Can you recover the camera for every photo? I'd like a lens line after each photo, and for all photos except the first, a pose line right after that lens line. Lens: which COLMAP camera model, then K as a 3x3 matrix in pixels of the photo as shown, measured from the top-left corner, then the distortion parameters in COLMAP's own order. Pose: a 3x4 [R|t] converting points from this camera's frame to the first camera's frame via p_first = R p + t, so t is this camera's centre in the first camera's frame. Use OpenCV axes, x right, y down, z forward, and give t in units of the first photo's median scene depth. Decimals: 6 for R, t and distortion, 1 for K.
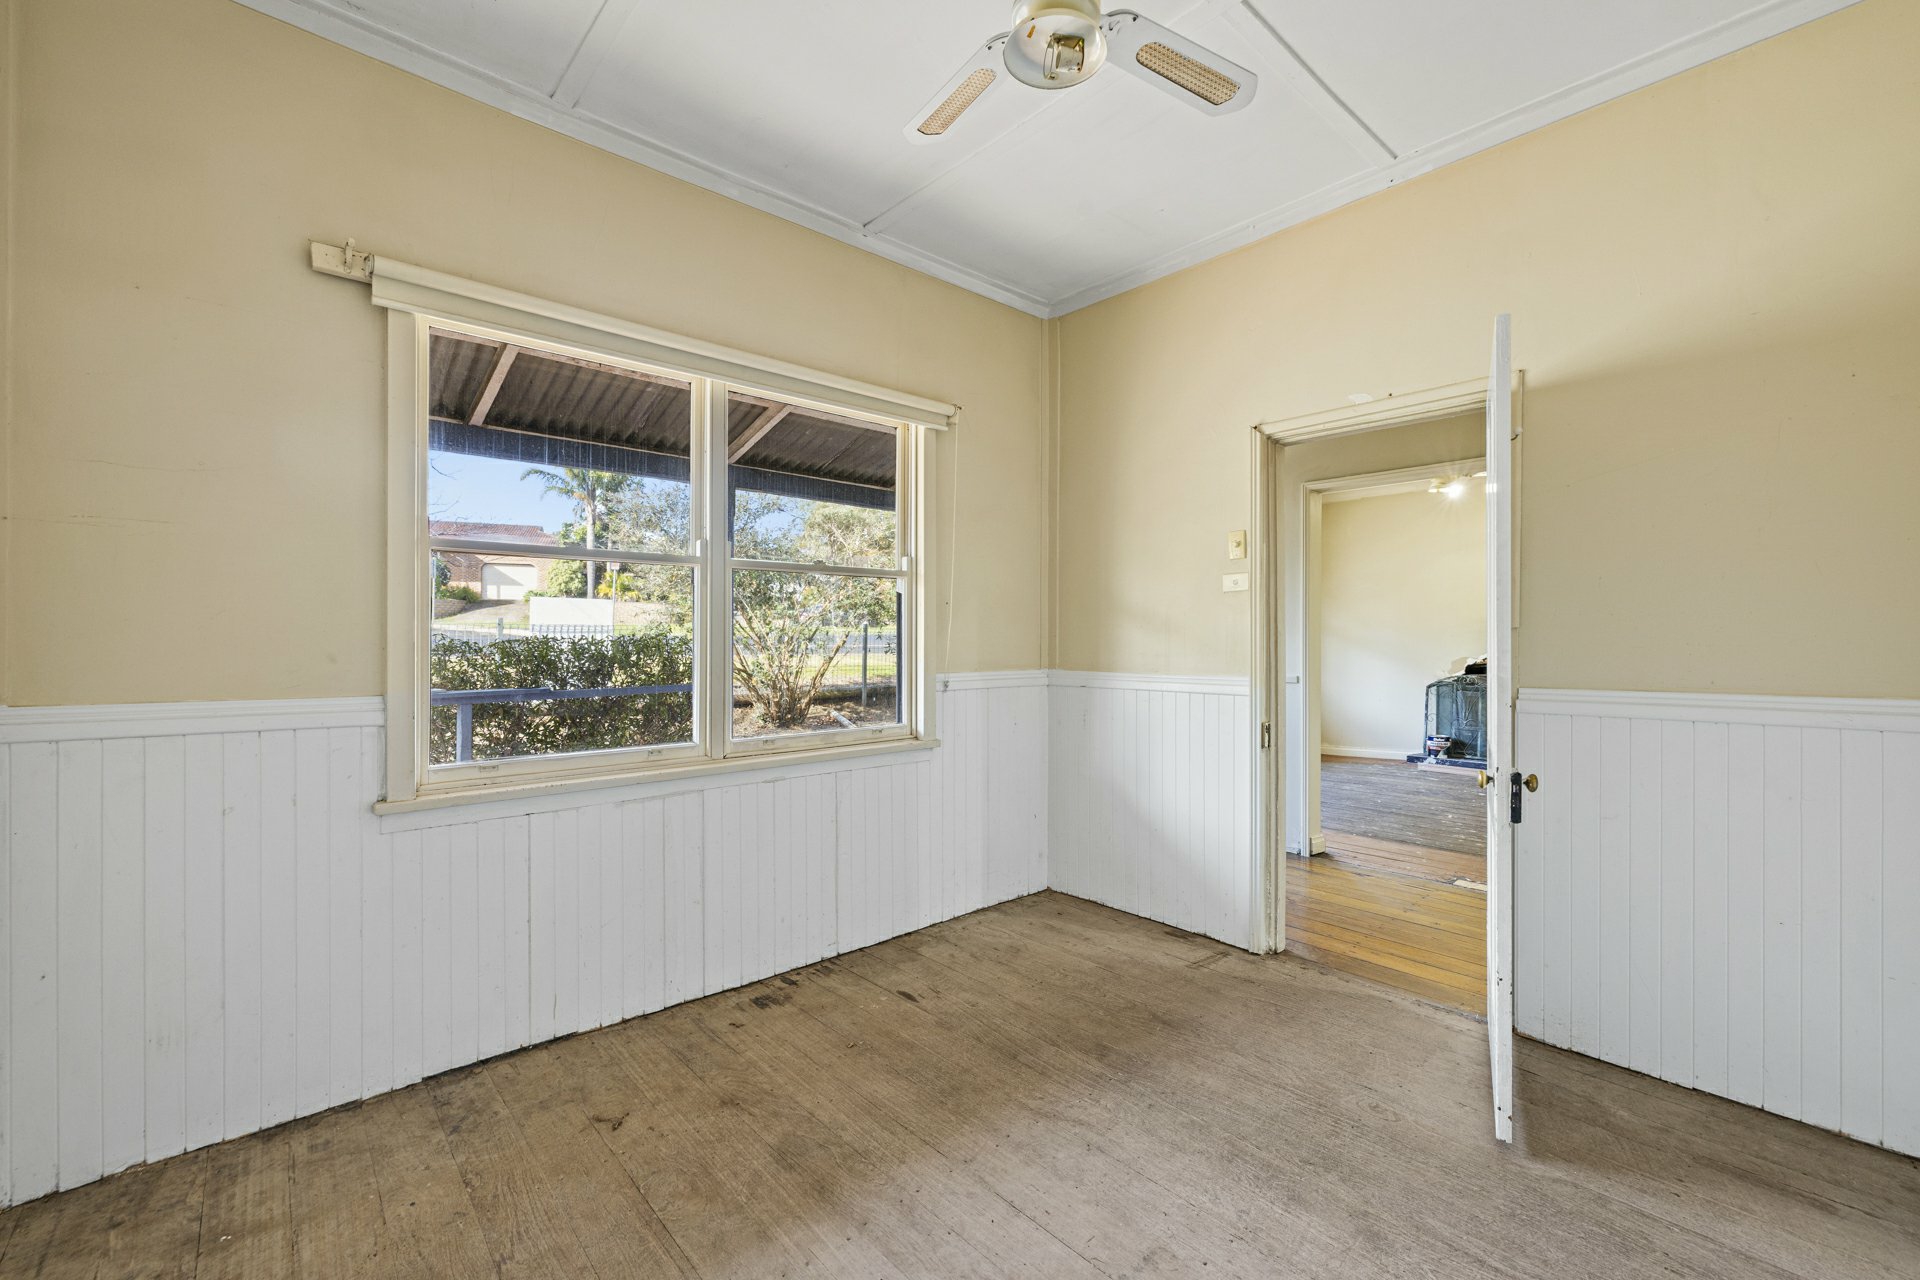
lens RADIAL K [[811.9, 0, 962.8], [0, 811.9, 636.5], [0, 0, 1]] dist [0.003517, -0.000282]
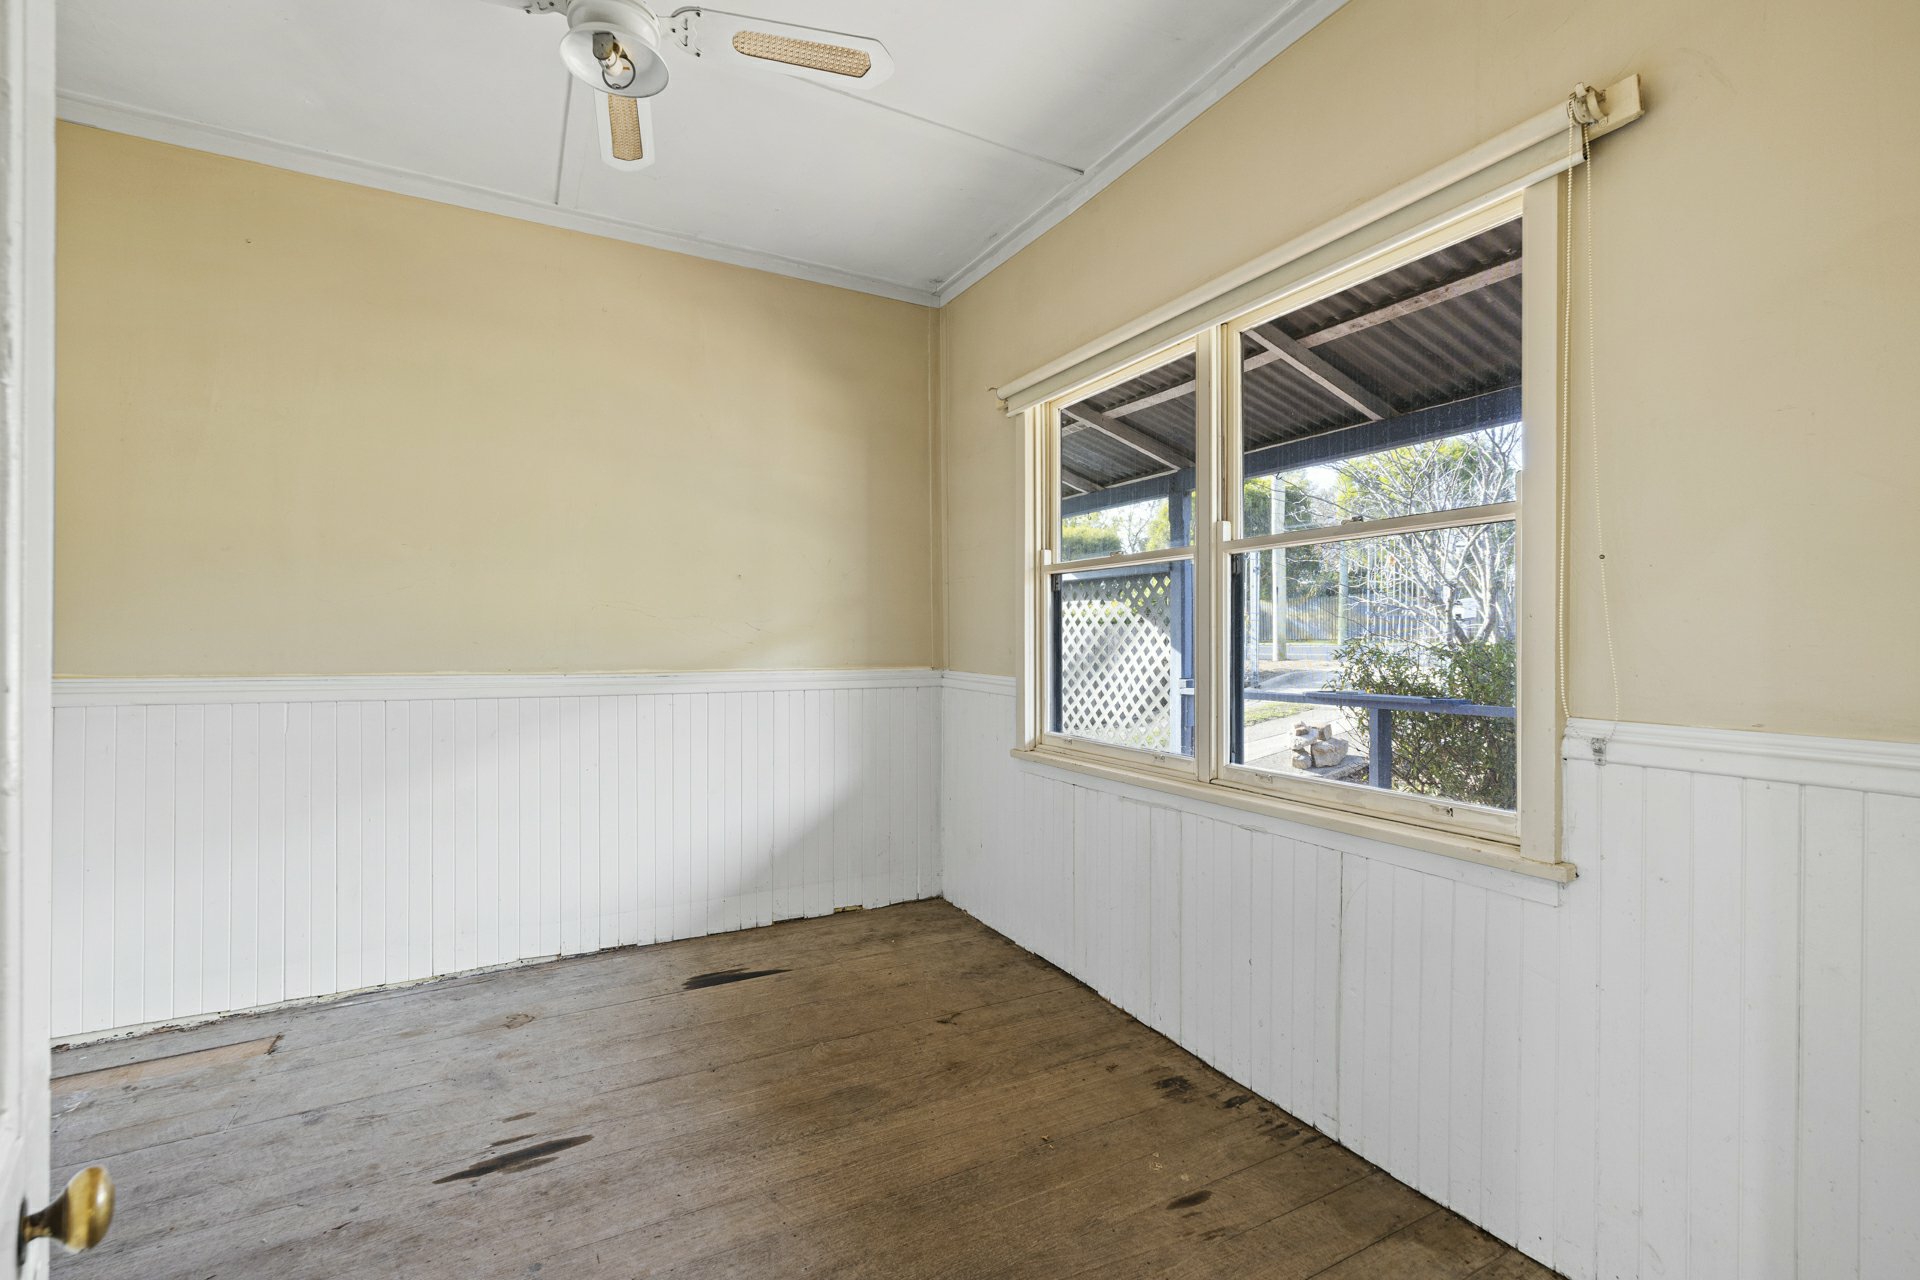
lens RADIAL K [[811.9, 0, 962.9], [0, 811.9, 640.0], [0, 0, 1]] dist [0.003517, -0.000282]
pose [[-0.220923, -0.001094, -0.975291, 0.736191], [-0.003015, 0.999995, -0.000439, 0.006038], [0.975287, 0.002843, -0.220925, 1.199788]]
